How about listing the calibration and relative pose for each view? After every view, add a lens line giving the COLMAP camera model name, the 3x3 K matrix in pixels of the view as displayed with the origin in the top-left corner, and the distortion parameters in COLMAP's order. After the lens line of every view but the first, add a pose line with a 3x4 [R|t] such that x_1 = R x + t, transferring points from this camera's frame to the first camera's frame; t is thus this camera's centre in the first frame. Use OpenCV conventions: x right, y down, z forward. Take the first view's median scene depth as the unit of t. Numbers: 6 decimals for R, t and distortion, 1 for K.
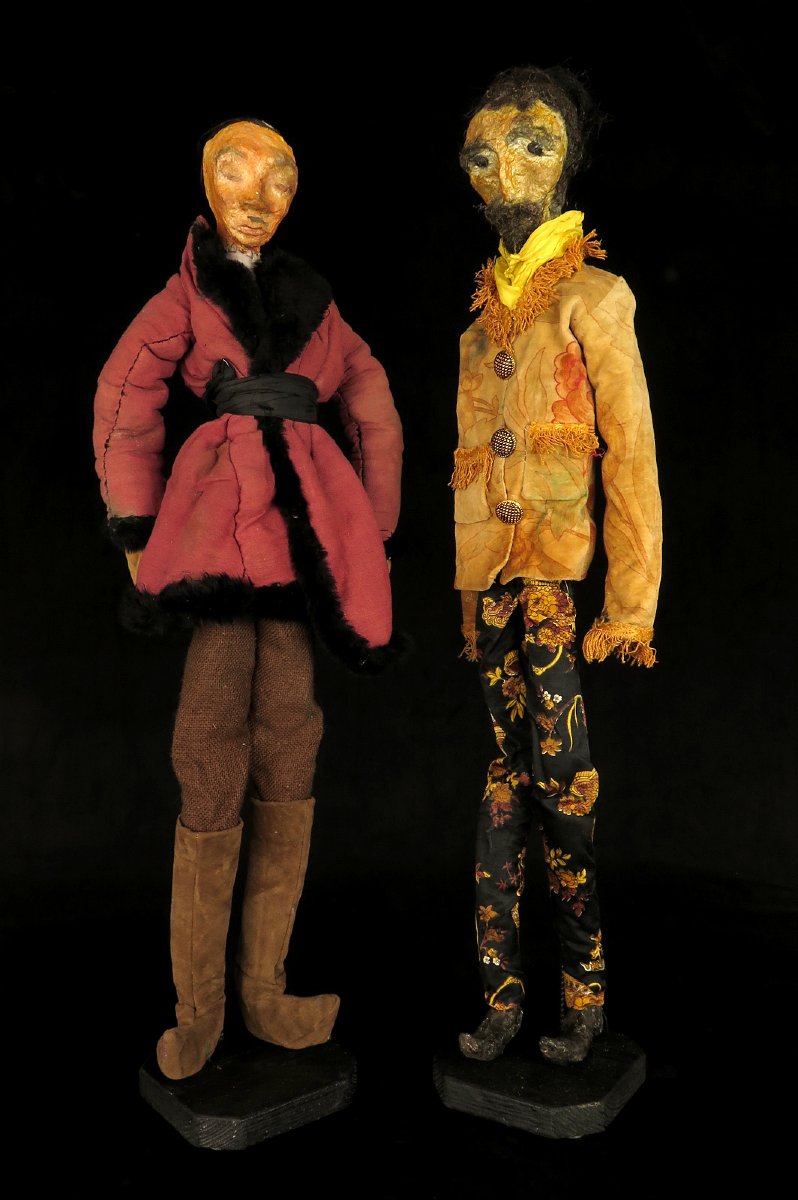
lens RADIAL K [[1018.9, 0, 399.0], [0, 1018.9, 600.0], [0, 0, 1]] dist [-0.018301, 0.000110]
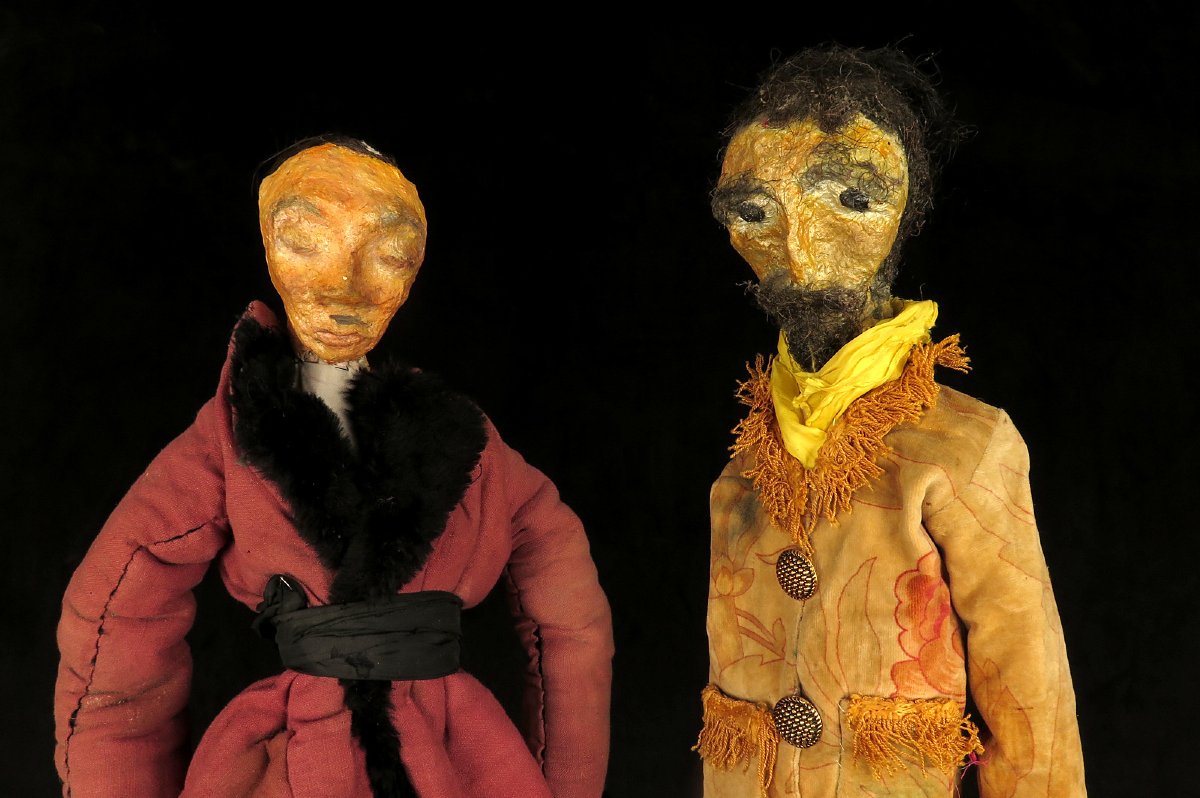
lens RADIAL K [[1018.9, 0, 608.6], [0, 1018.9, 396.9], [0, 0, 1]] dist [-0.018301, 0.000110]
pose [[0.999994, -0.002788, -0.001938, 0.003215], [0.002625, 0.996840, -0.079394, -0.287603], [0.002154, 0.079388, 0.996841, 0.450375]]
